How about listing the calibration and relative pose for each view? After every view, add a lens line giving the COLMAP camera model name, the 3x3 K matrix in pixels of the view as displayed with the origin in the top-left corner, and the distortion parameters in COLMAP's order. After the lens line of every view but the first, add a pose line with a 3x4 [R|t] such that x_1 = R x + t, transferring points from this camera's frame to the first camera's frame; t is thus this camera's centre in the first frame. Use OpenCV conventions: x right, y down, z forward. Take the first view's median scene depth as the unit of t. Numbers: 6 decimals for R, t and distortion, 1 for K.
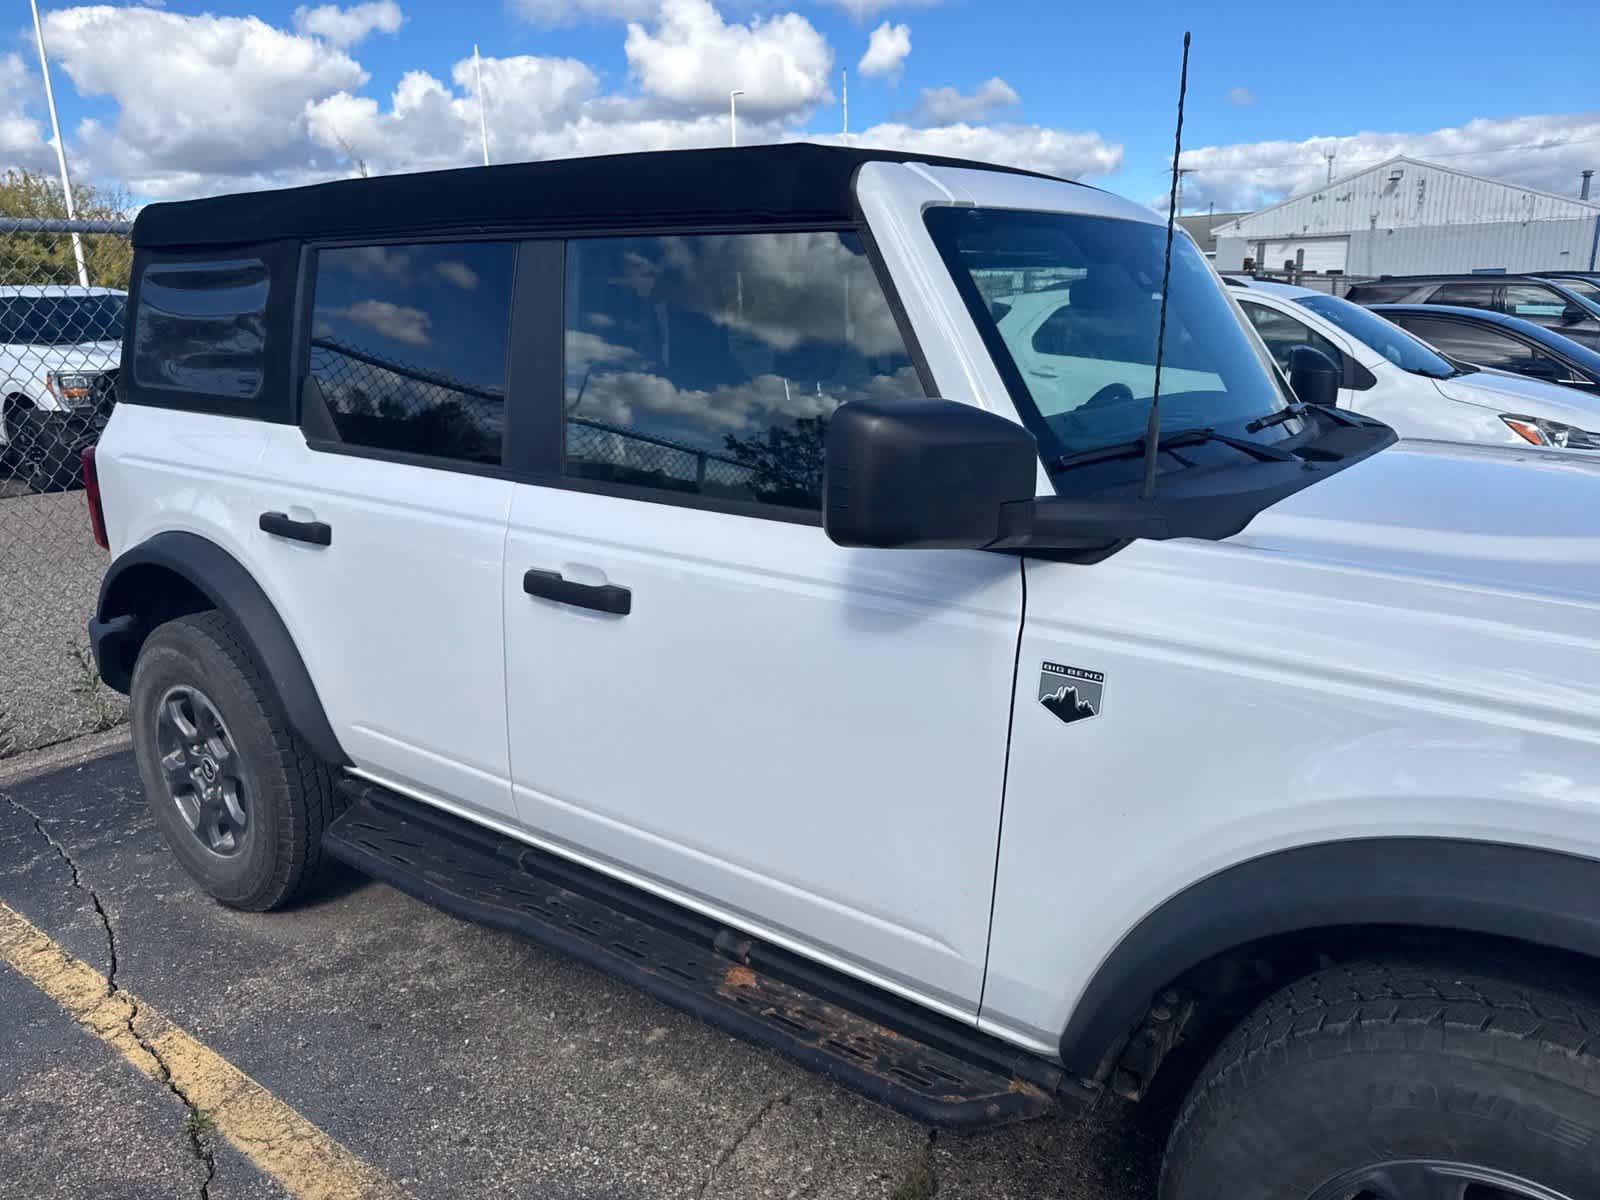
lens RADIAL K [[1132.8, 0, 790.0], [0, 1132.8, 594.3], [0, 0, 1]] dist [0.023924, -0.025837]
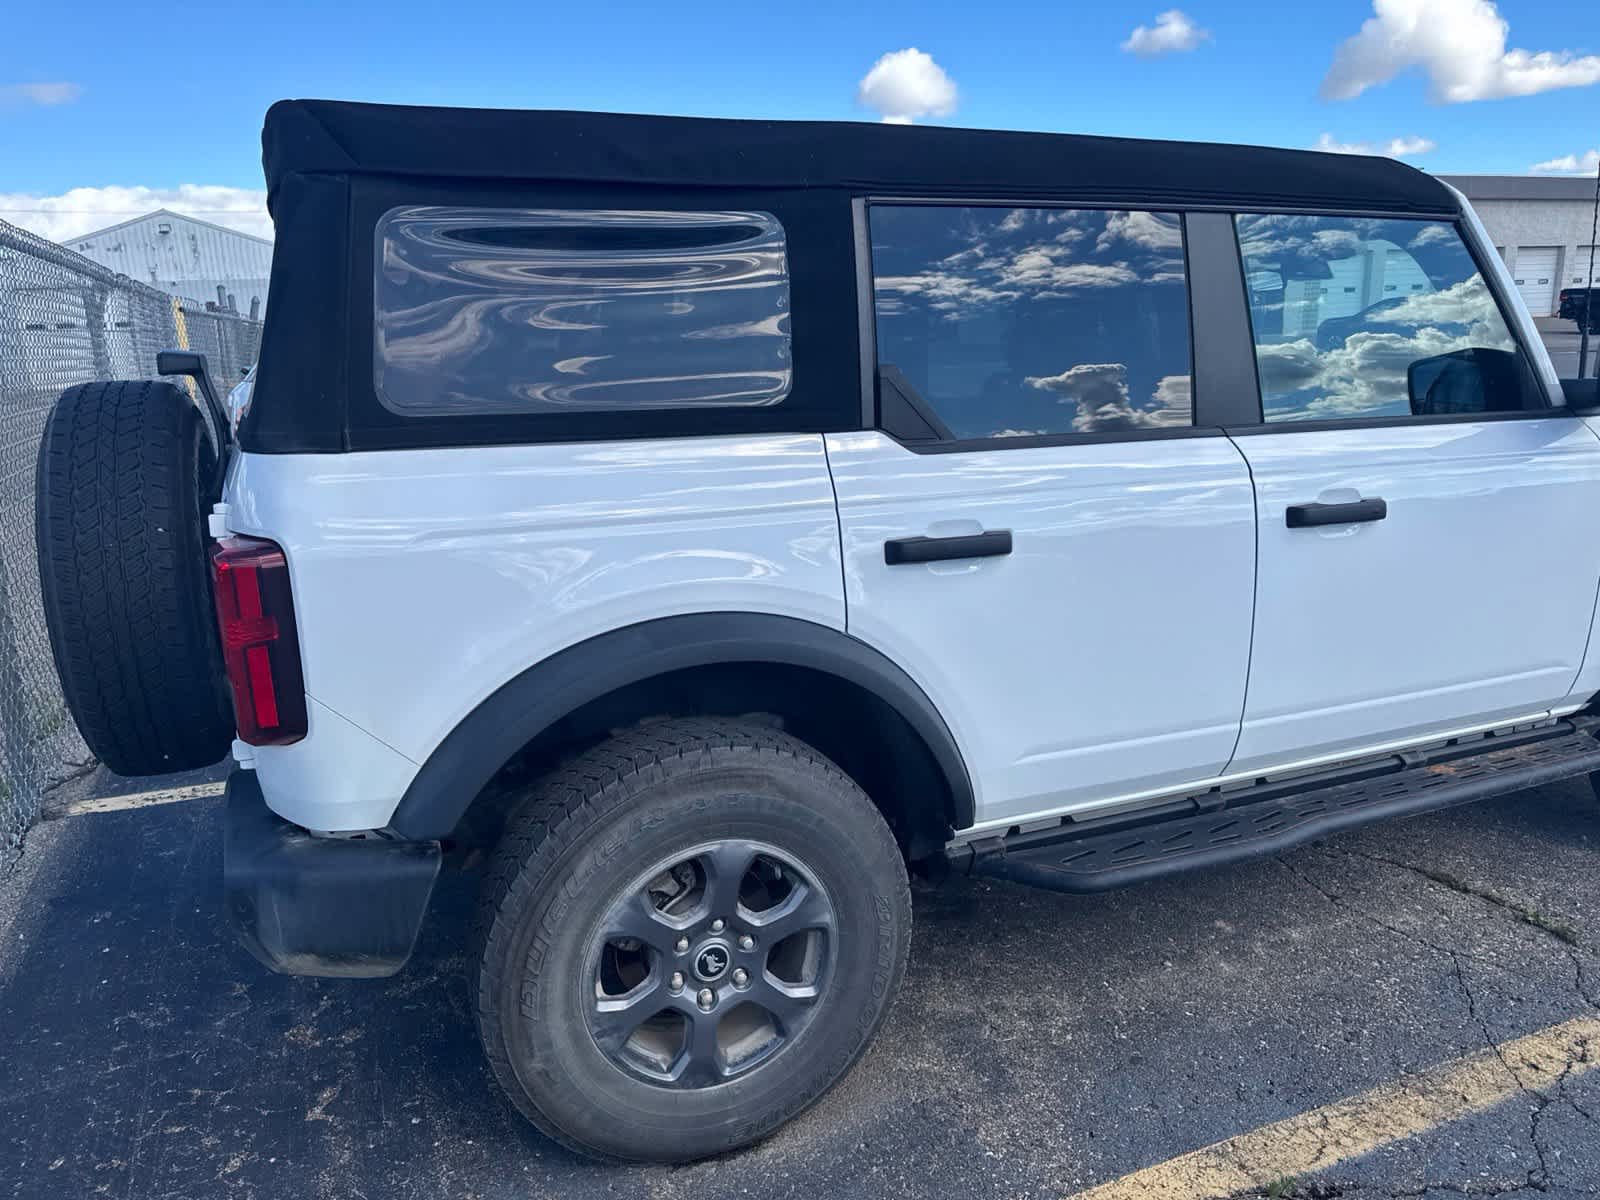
lens RADIAL K [[1132.8, 0, 790.3], [0, 1132.8, 596.5], [0, 0, 1]] dist [0.023924, -0.025837]
pose [[0.526820, -0.198100, 0.826570, -1.156095], [0.234764, 0.968545, 0.082499, -0.116685], [-0.816913, 0.150586, 0.556755, 0.643790]]
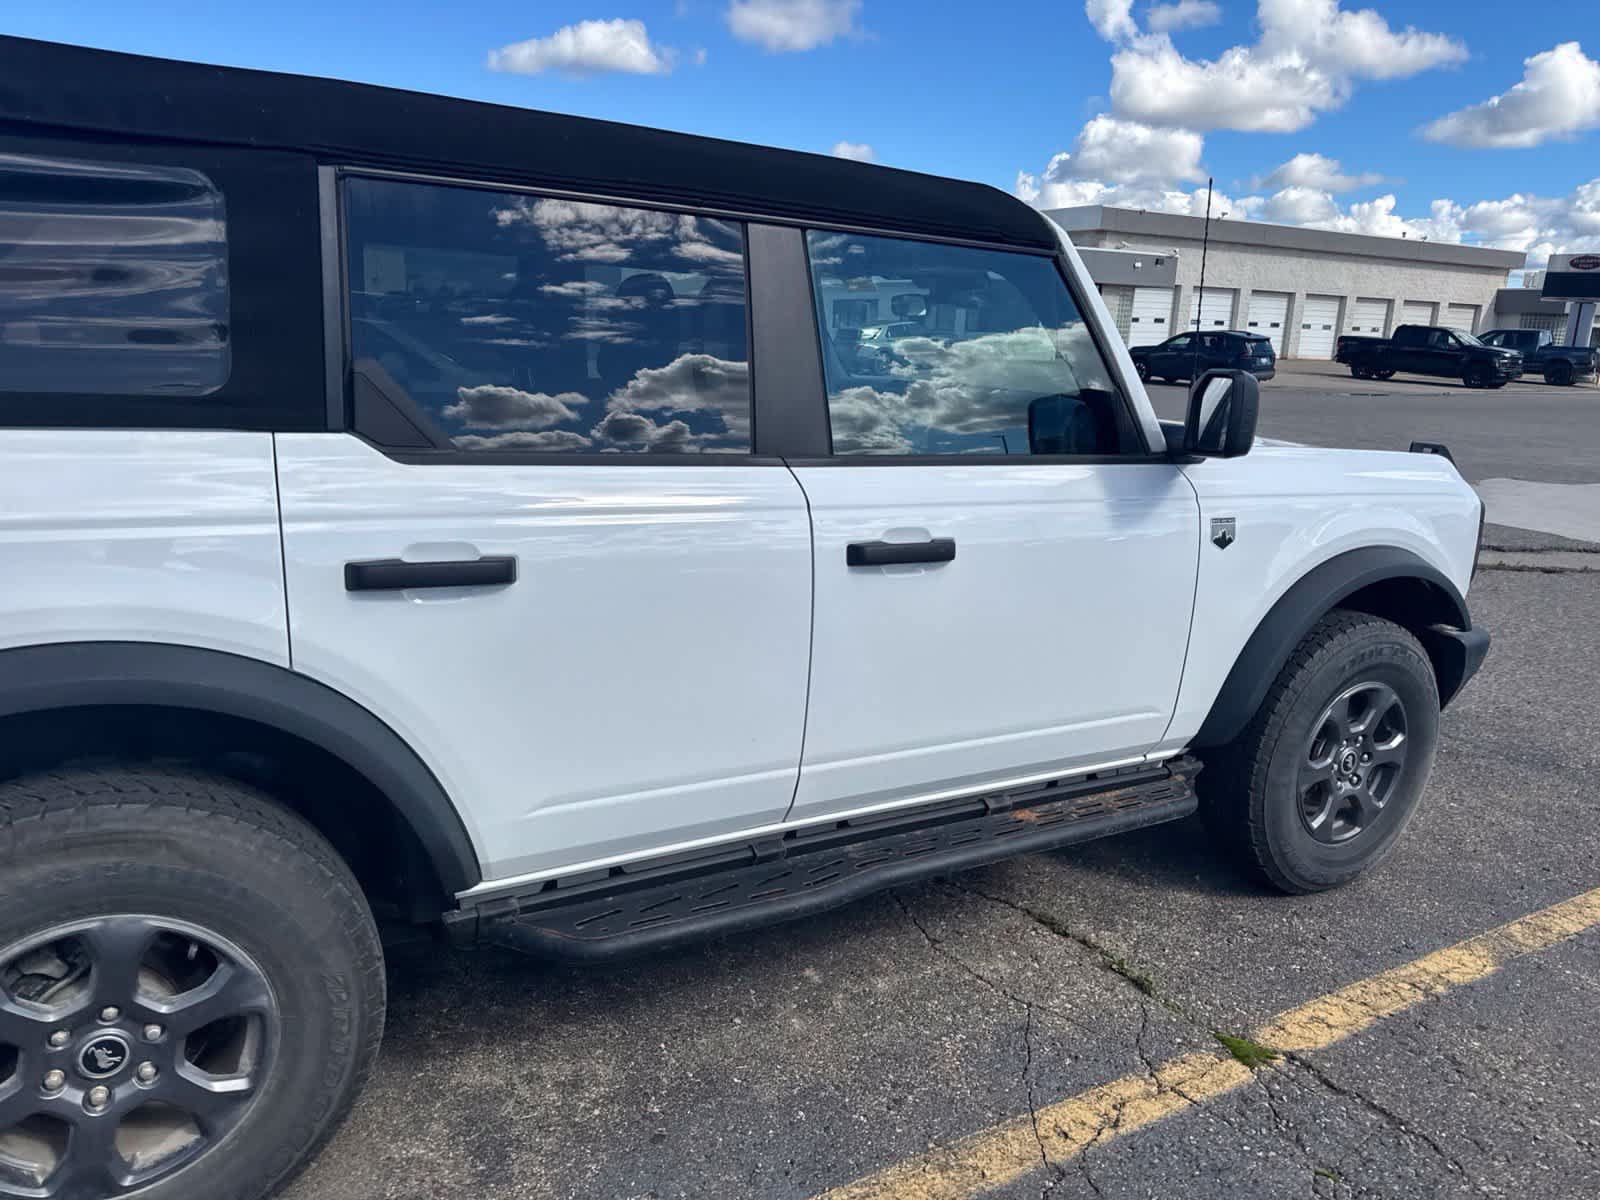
lens RADIAL K [[1132.8, 0, 799.7], [0, 1132.8, 586.7], [0, 0, 1]] dist [0.023924, -0.025837]
pose [[0.402927, -0.175846, 0.898181, -0.972269], [0.179317, 0.977517, 0.110936, -0.087287], [-0.897494, 0.116360, 0.425400, 0.490122]]
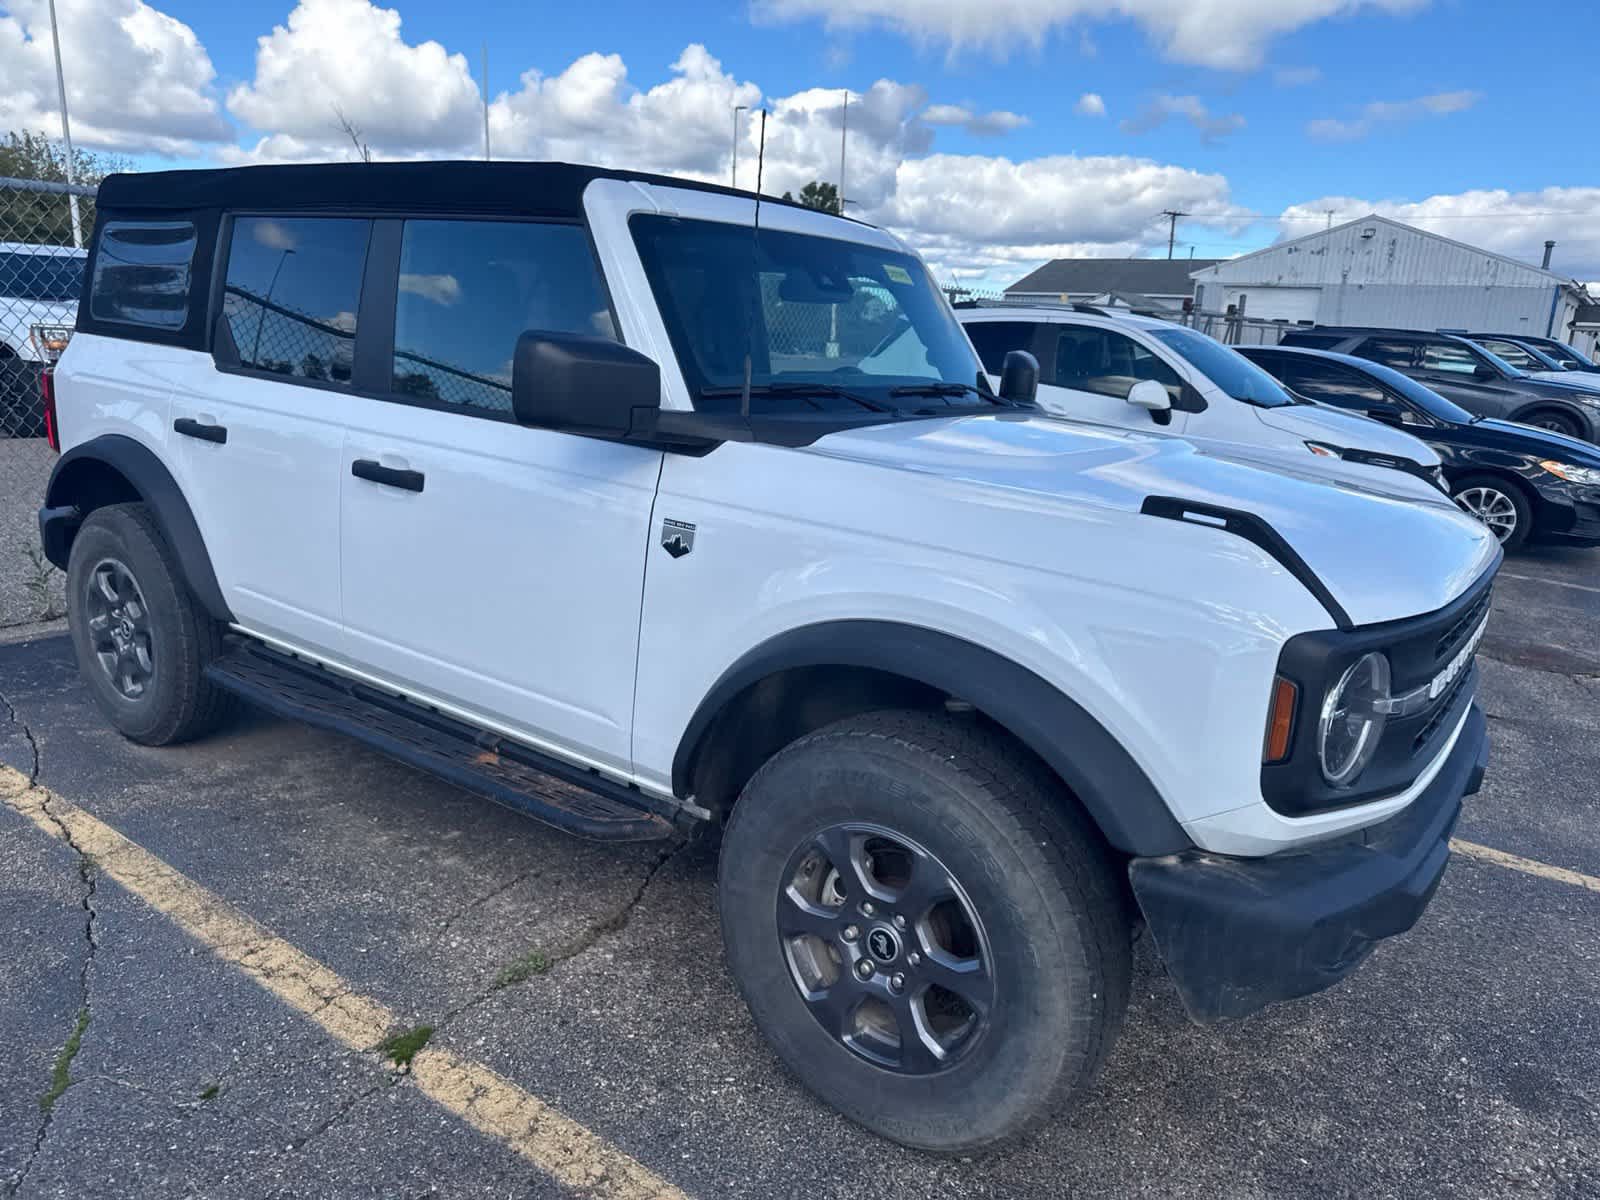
lens RADIAL K [[1132.8, 0, 794.2], [0, 1132.8, 595.8], [0, 0, 1]] dist [0.023924, -0.025837]
pose [[0.997771, 0.063929, 0.019148, 0.220208], [-0.063698, 0.997892, -0.012438, 0.100675], [-0.019903, 0.011191, 0.999739, -0.296873]]
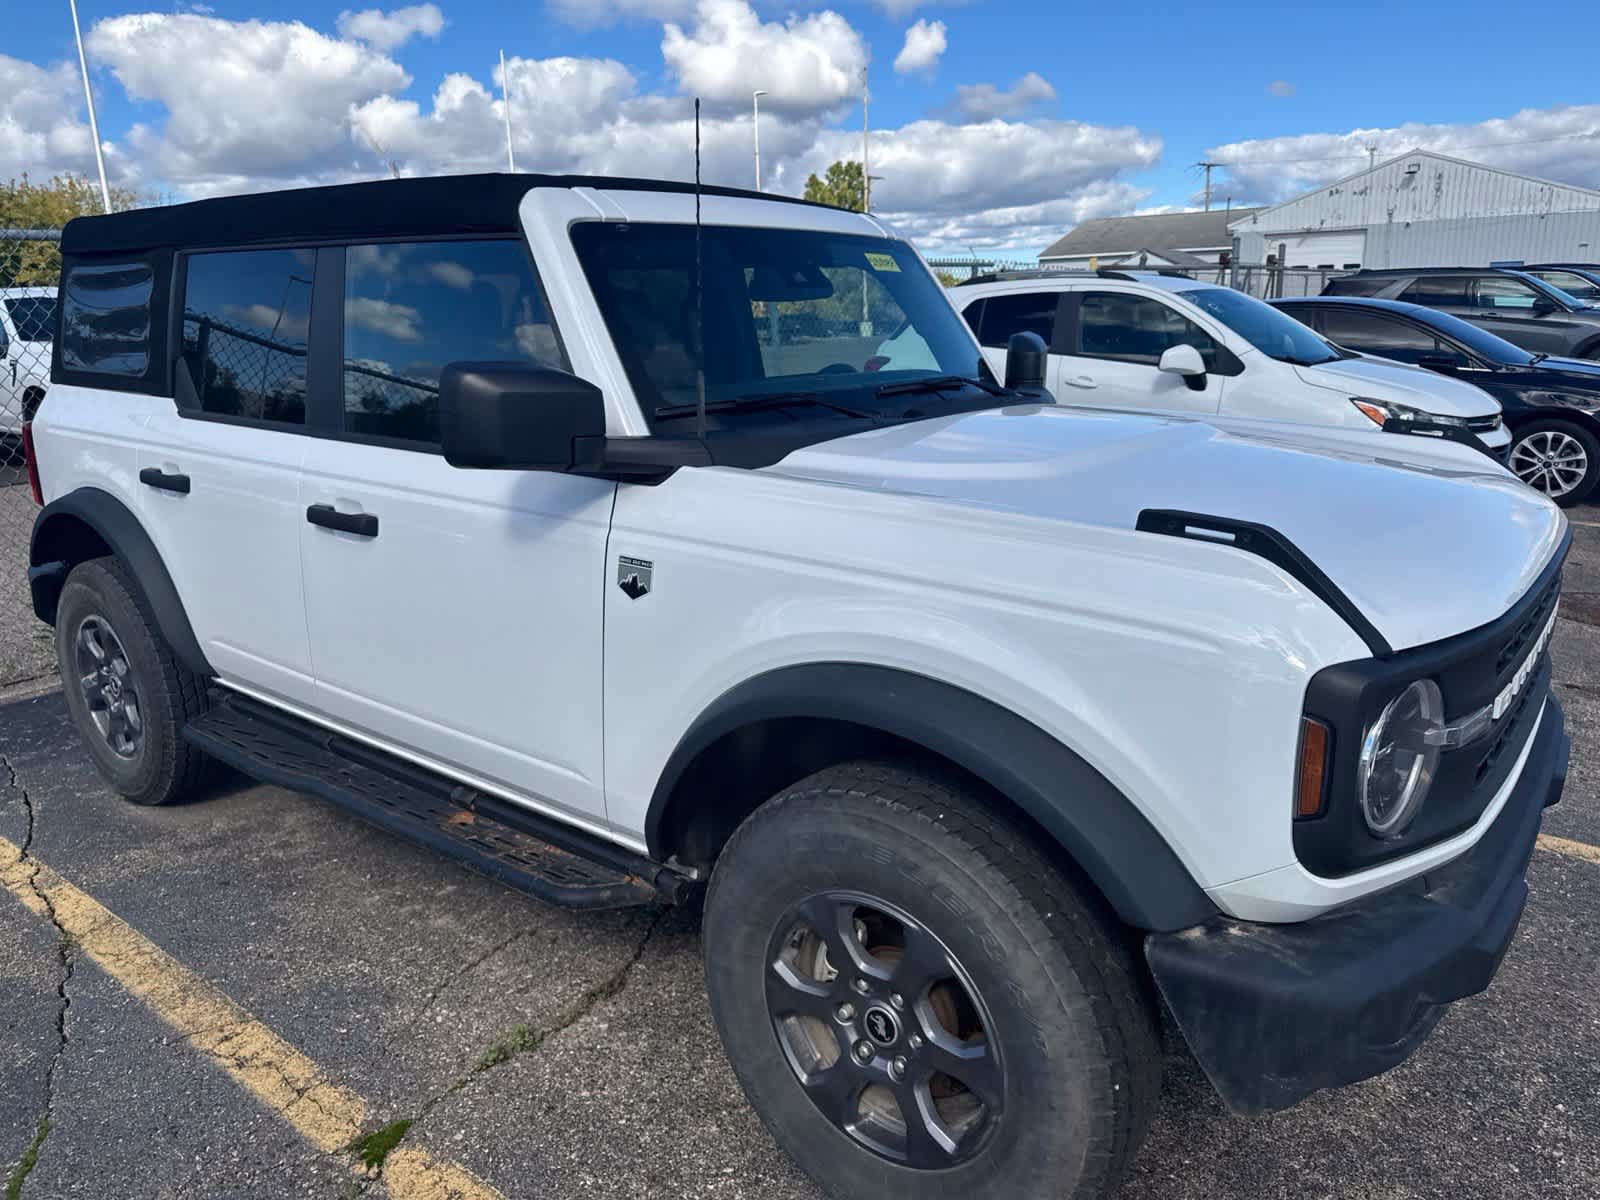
lens RADIAL K [[1132.8, 0, 791.0], [0, 1132.8, 583.8], [0, 0, 1]] dist [0.023924, -0.025837]
pose [[0.999549, 0.001628, -0.029986, 0.277936], [-0.001819, 0.999978, -0.006349, 0.060090], [0.029975, 0.006401, 0.999530, -0.212322]]
